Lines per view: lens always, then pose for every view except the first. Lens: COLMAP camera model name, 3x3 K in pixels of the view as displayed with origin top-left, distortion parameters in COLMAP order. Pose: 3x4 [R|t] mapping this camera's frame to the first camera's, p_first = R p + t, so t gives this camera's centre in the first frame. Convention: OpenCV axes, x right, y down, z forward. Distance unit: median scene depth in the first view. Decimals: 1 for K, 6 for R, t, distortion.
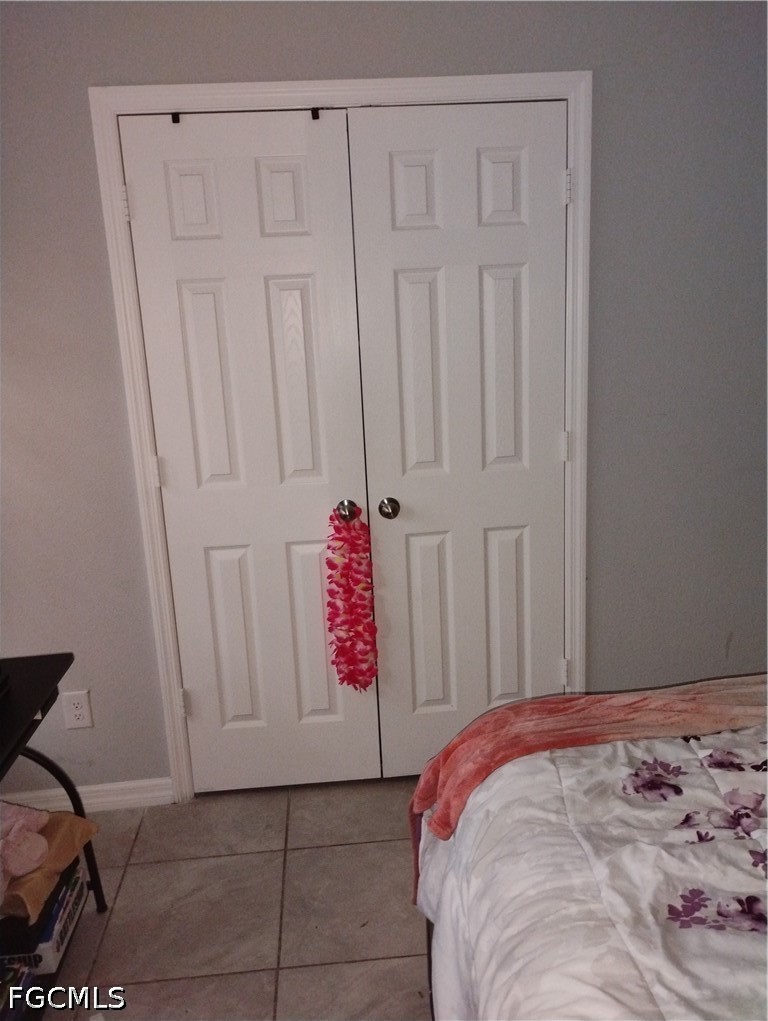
lens RADIAL K [[850.9, 0, 385.9], [0, 850.9, 504.1], [0, 0, 1]] dist [0.059703, -0.066583]
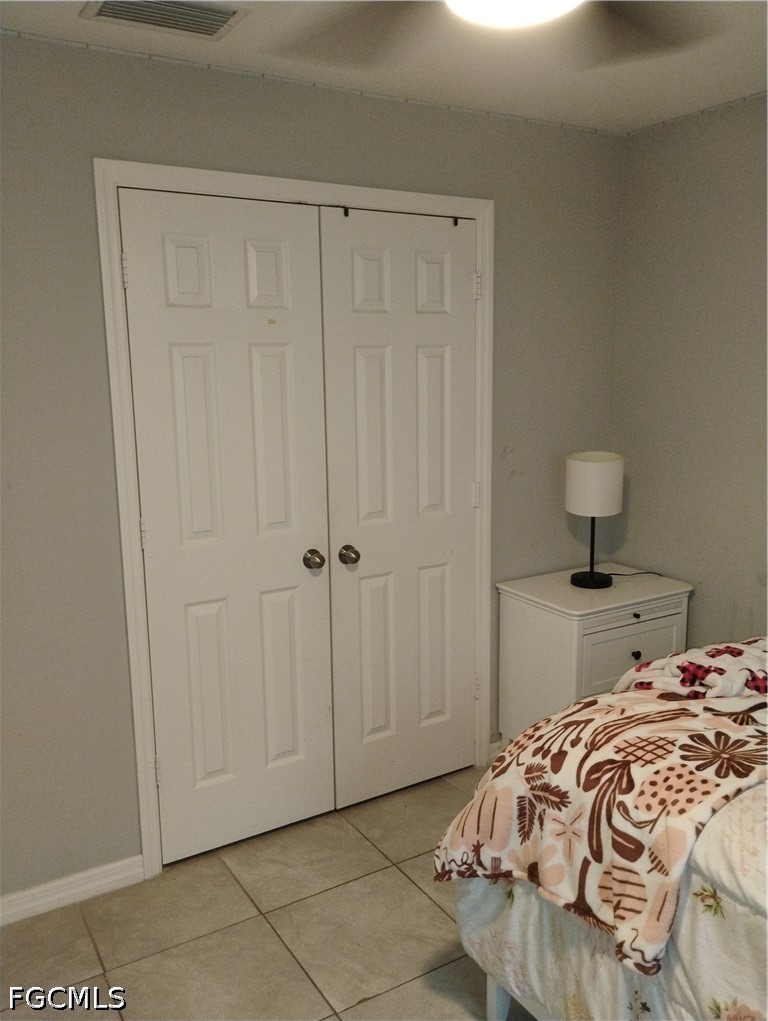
lens RADIAL K [[850.9, 0, 391.9], [0, 850.9, 506.3], [0, 0, 1]] dist [0.059703, -0.066583]
pose [[0.896921, -0.037071, 0.440634, -0.438606], [0.077076, 0.994332, -0.073235, 0.028724], [-0.435421, 0.099648, 0.894695, -0.027659]]
